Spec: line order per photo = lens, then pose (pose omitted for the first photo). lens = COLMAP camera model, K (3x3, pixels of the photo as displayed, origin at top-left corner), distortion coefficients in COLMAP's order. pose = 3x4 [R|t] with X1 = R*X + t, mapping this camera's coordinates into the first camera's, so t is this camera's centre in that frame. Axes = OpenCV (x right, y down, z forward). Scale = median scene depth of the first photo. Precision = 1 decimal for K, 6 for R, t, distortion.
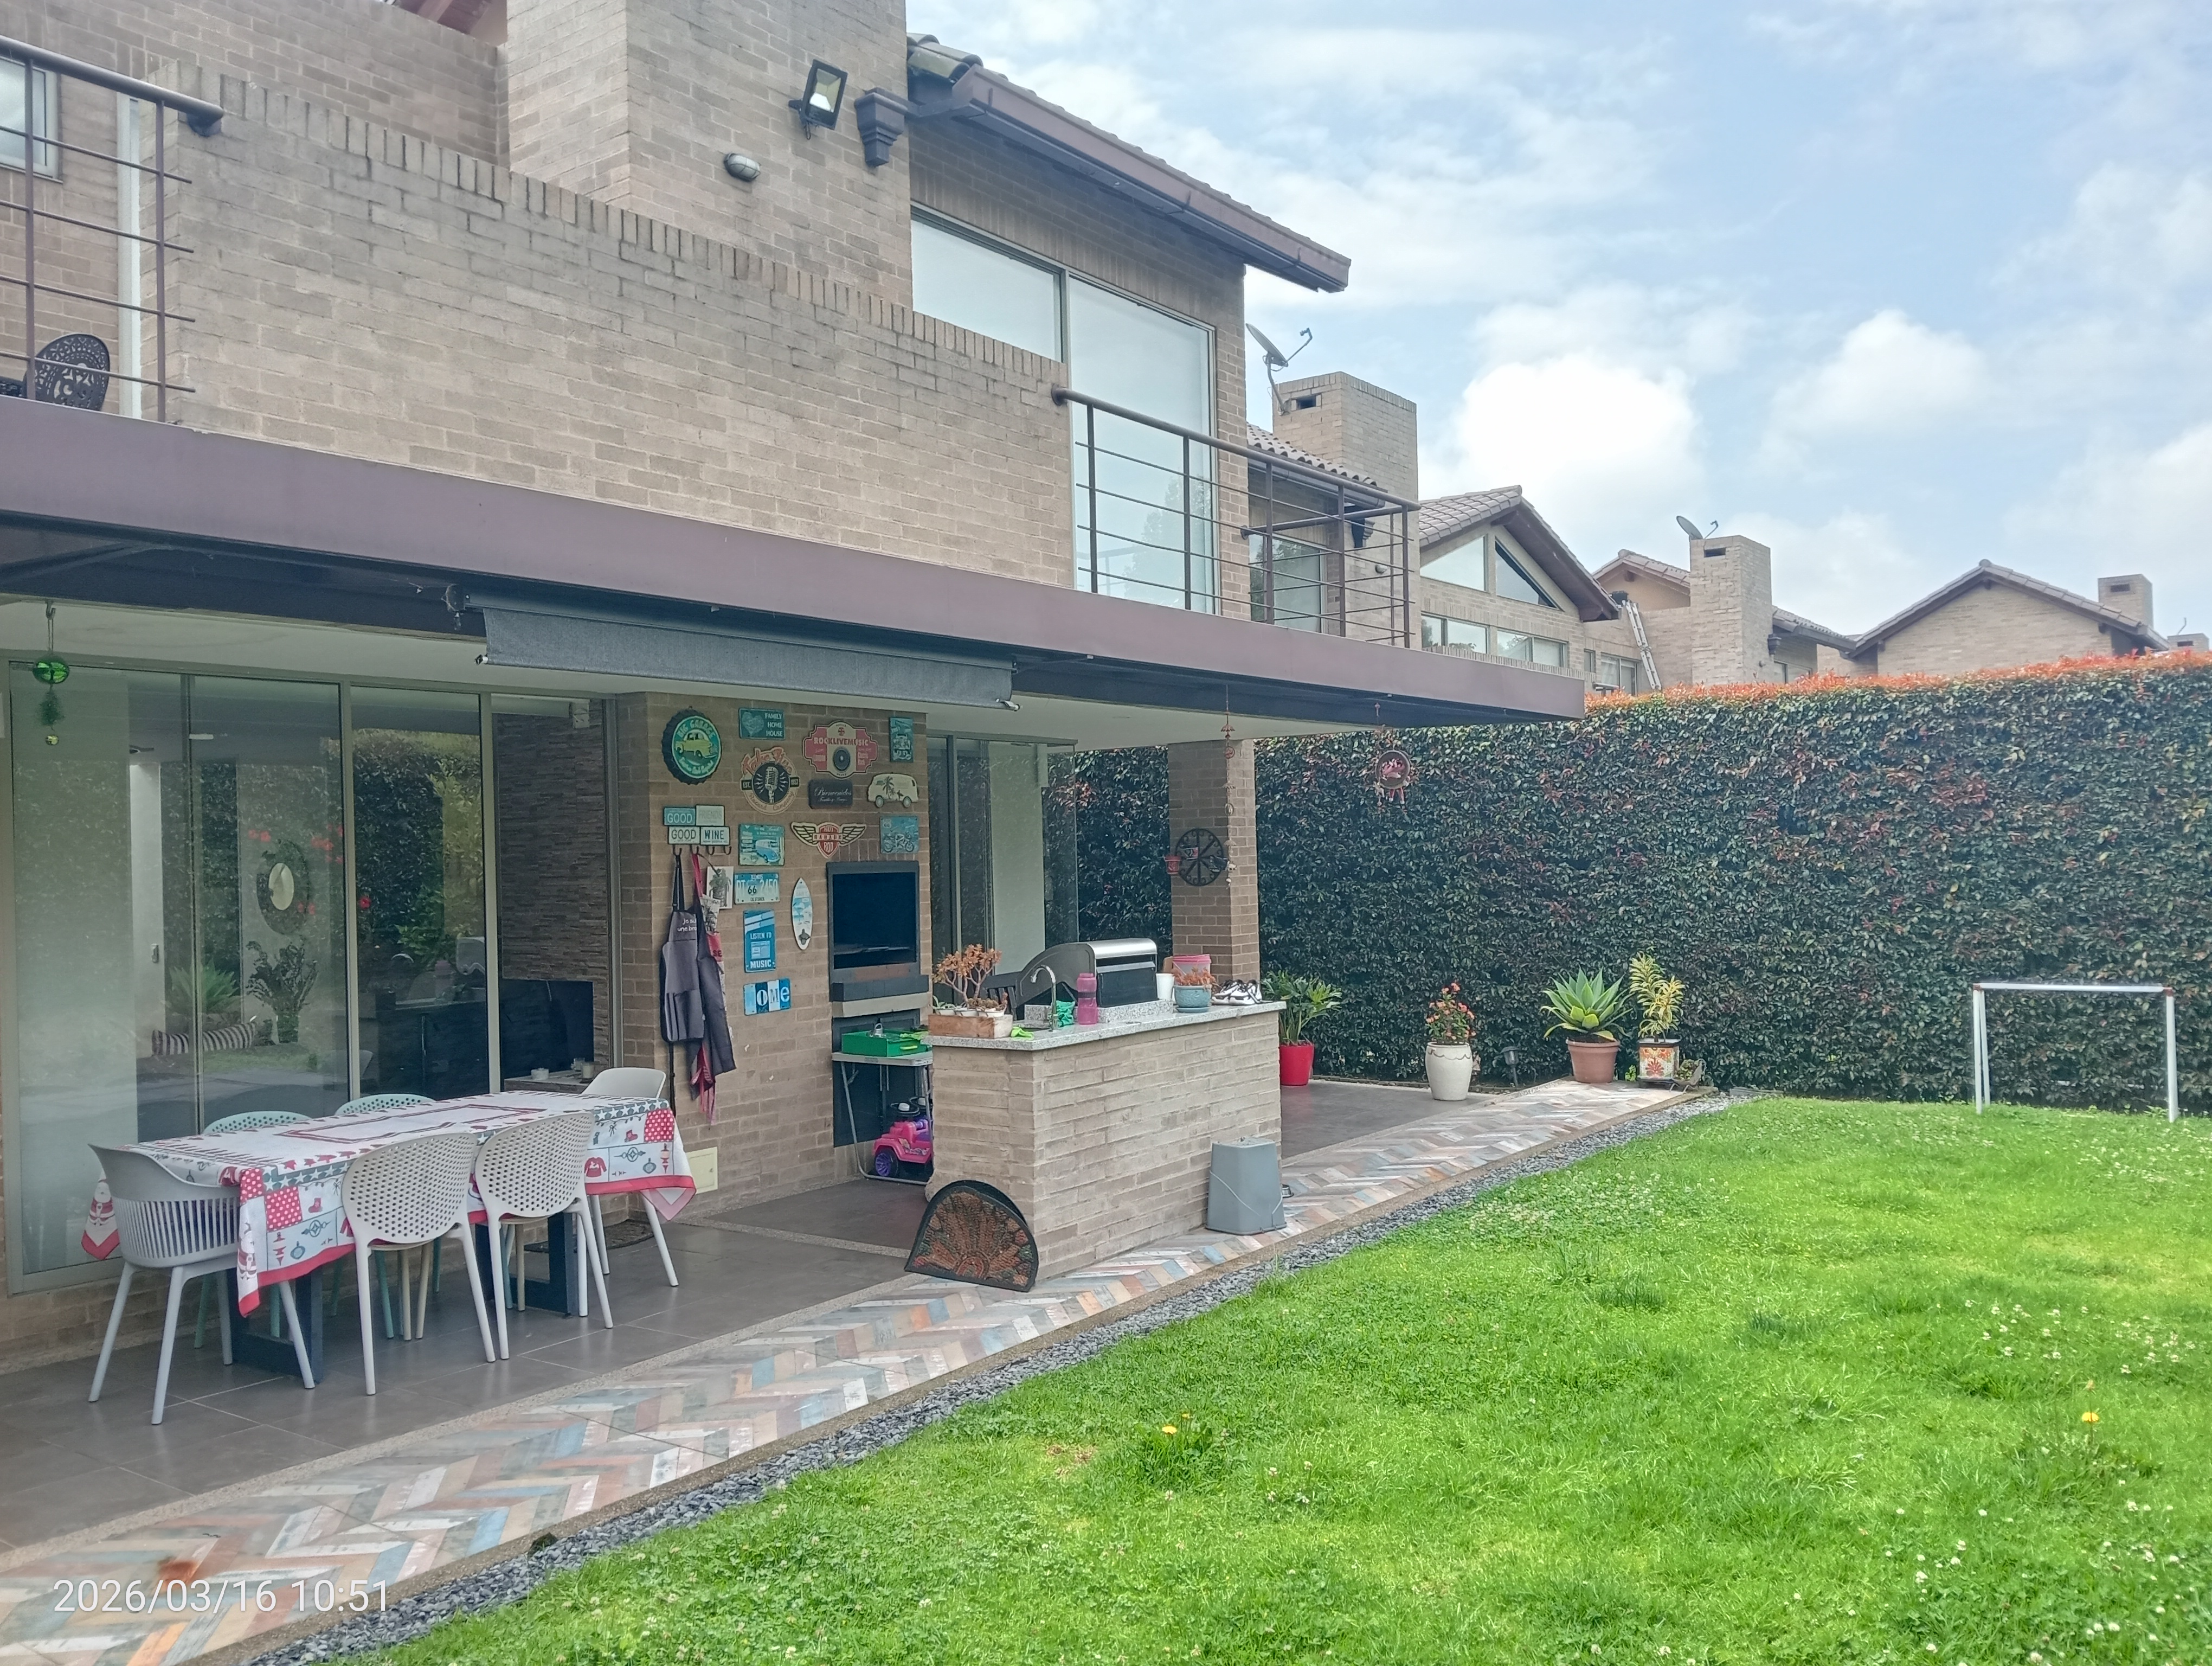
lens RADIAL K [[1785.9, 0, 1106.0], [0, 1785.9, 833.0], [0, 0, 1]] dist [0.155959, -0.397897]
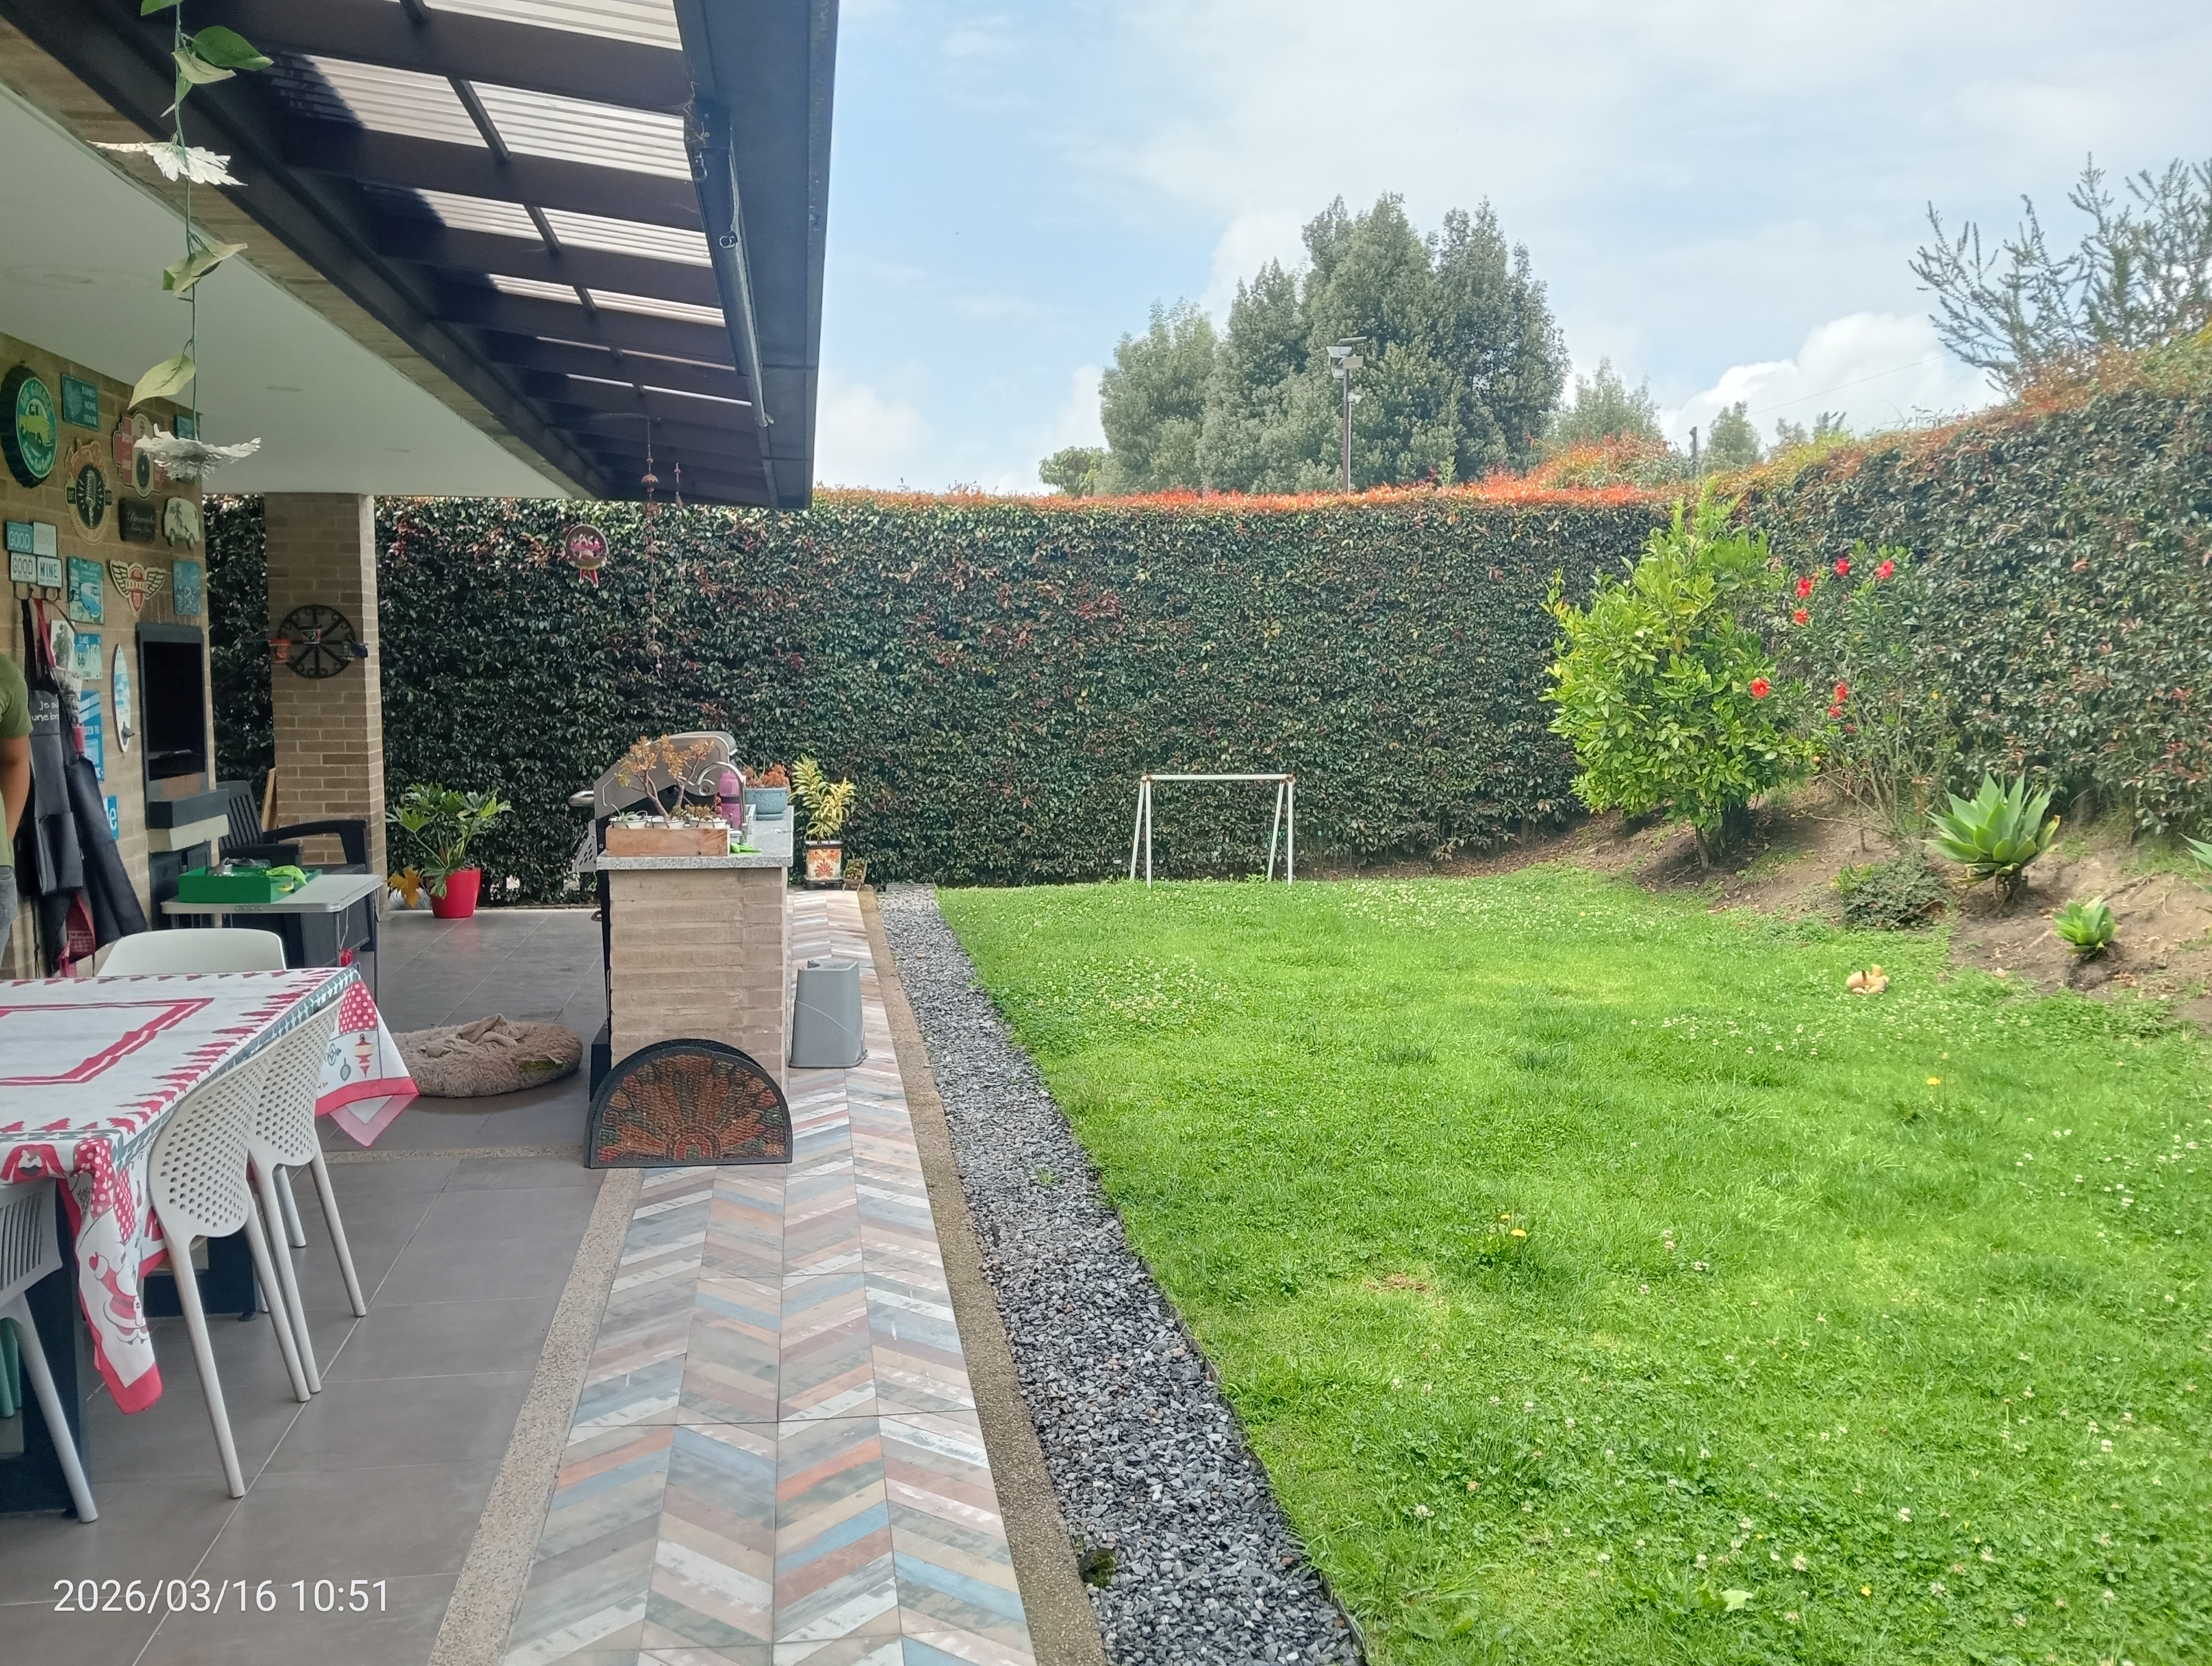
lens RADIAL K [[1785.9, 0, 1106.0], [0, 1785.9, 833.0], [0, 0, 1]] dist [0.155959, -0.397897]
pose [[0.697319, -0.041553, 0.715556, -0.312566], [-0.028844, 0.995883, 0.085941, 0.021023], [-0.716181, -0.080568, 0.693249, 0.213055]]
